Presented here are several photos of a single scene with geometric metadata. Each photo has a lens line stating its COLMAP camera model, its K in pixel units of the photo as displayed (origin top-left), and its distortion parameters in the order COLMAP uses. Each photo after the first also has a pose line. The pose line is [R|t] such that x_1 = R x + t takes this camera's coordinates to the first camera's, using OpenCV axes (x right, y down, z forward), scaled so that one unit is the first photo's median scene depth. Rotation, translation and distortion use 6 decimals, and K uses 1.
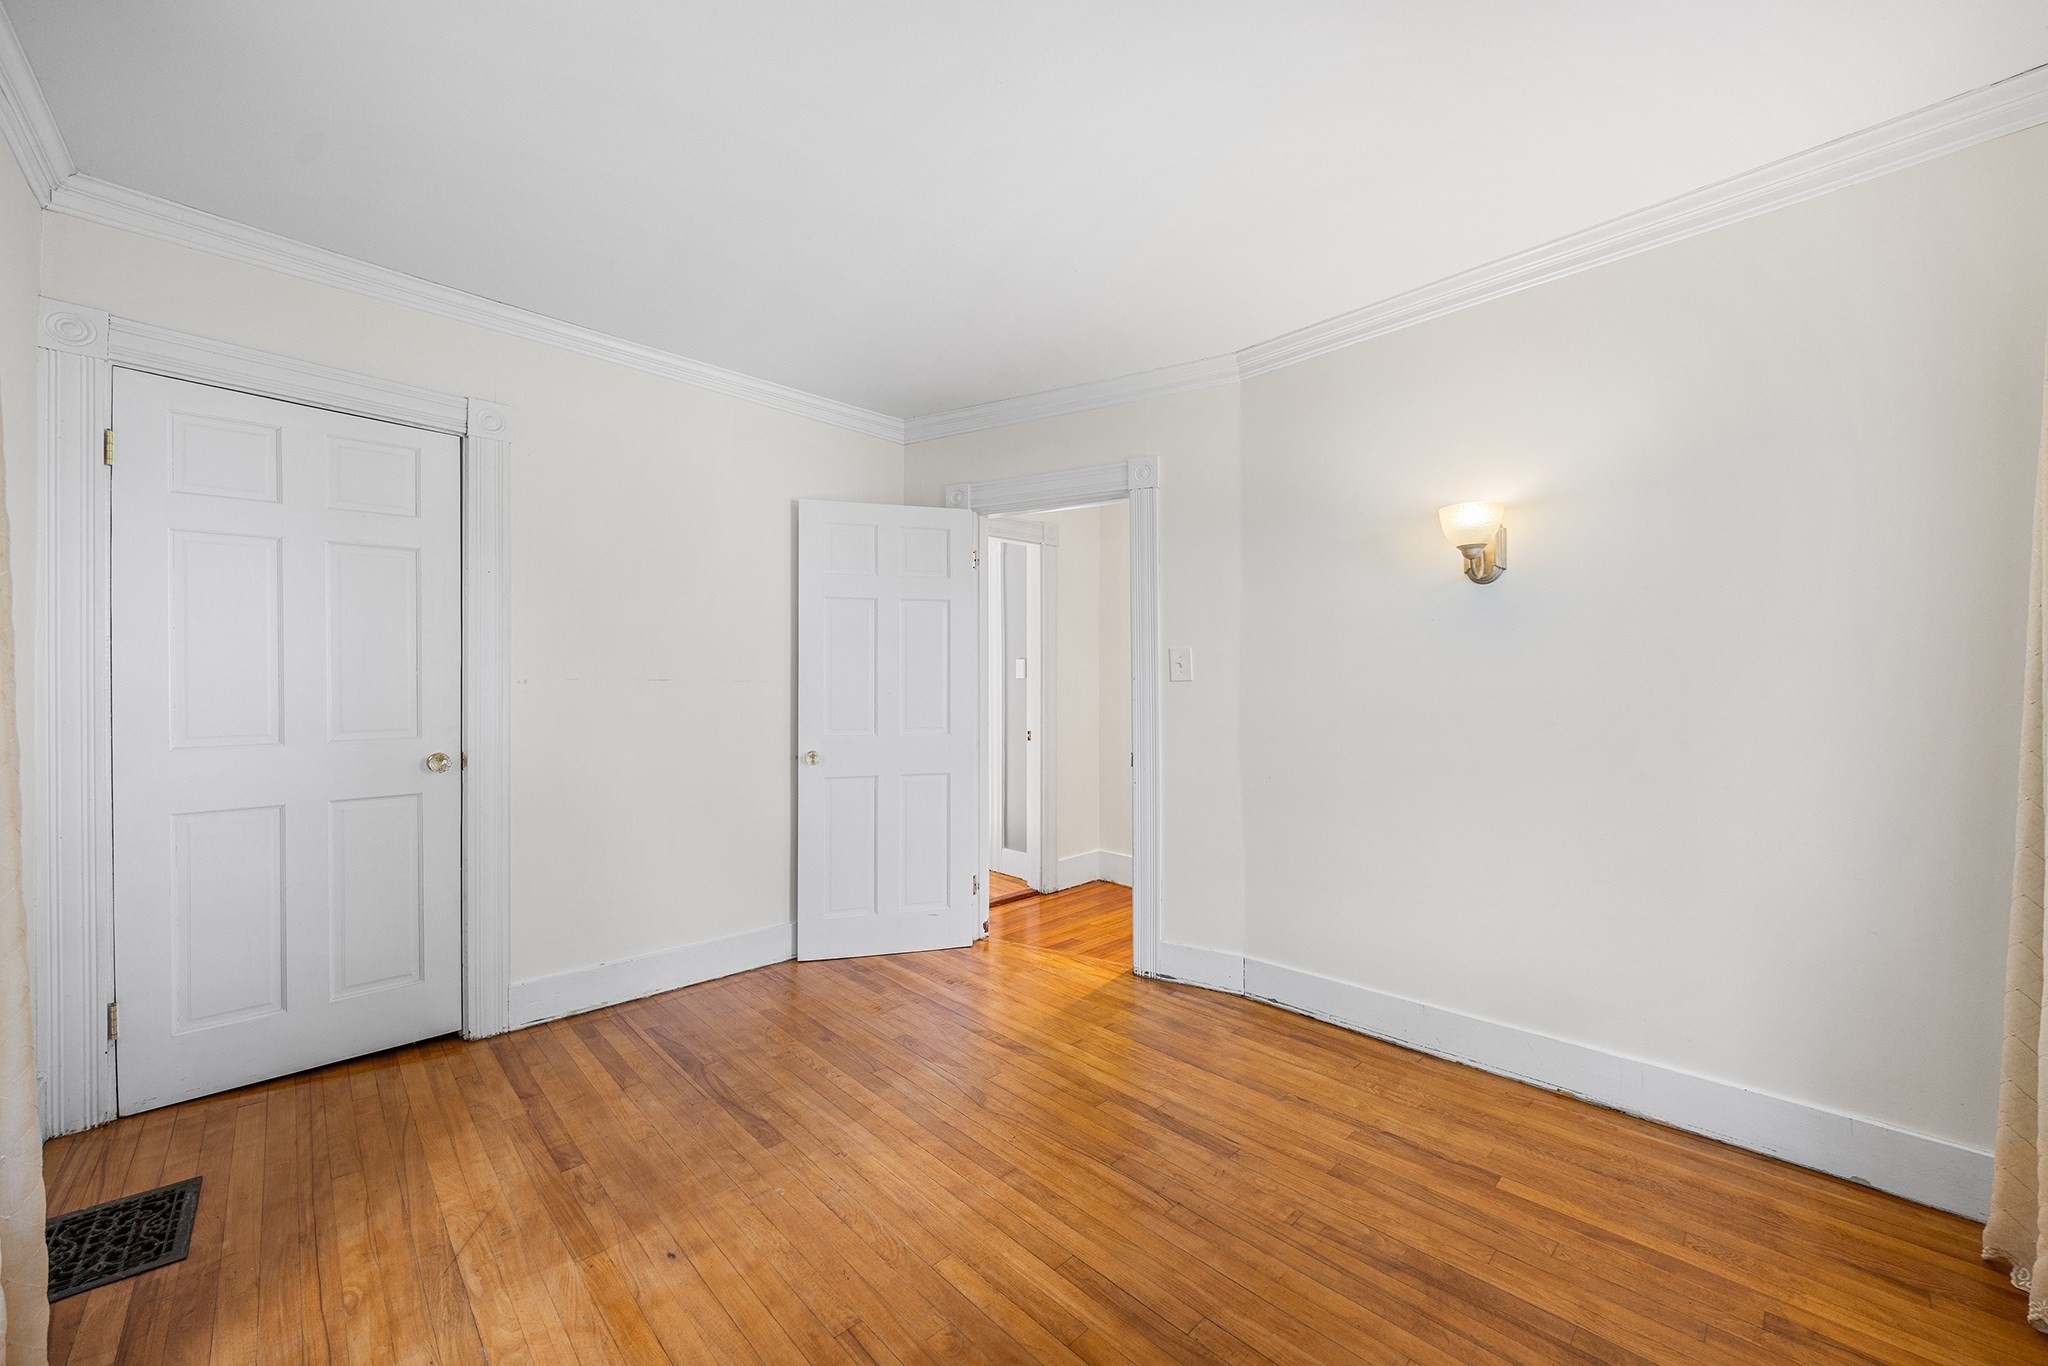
lens RADIAL K [[774.0, 0, 1022.8], [0, 774.0, 676.5], [0, 0, 1]] dist [0.007254, -0.003151]
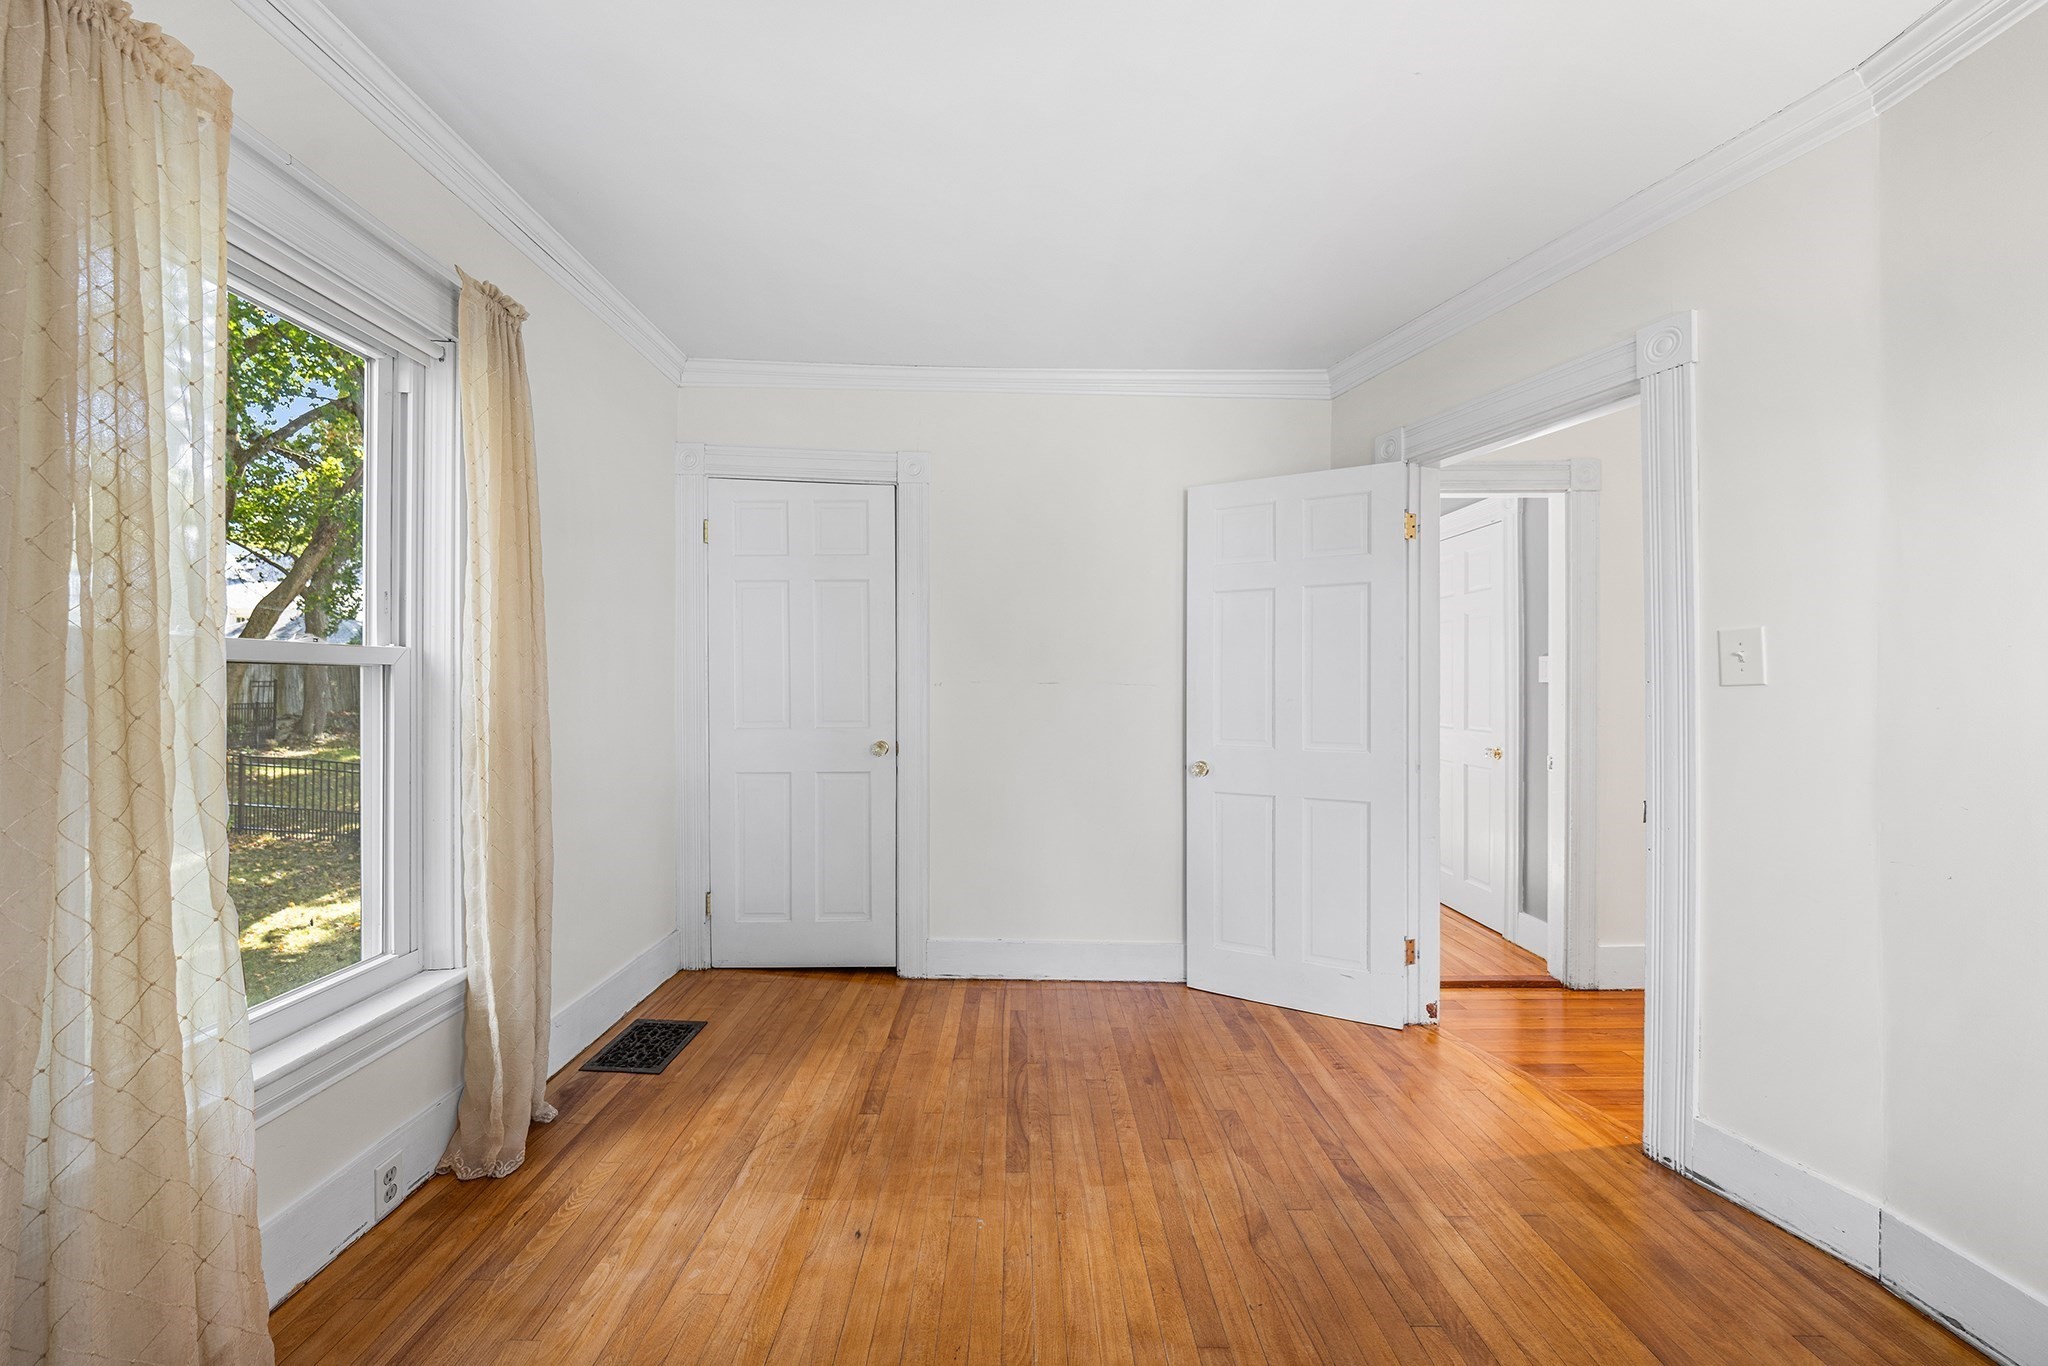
lens RADIAL K [[774.0, 0, 1012.1], [0, 774.0, 687.0], [0, 0, 1]] dist [0.007254, -0.003151]
pose [[0.723834, 0.005096, -0.689956, 0.247715], [0.000752, 0.999966, 0.008175, 0.002046], [0.689974, -0.006436, 0.723805, 0.237064]]
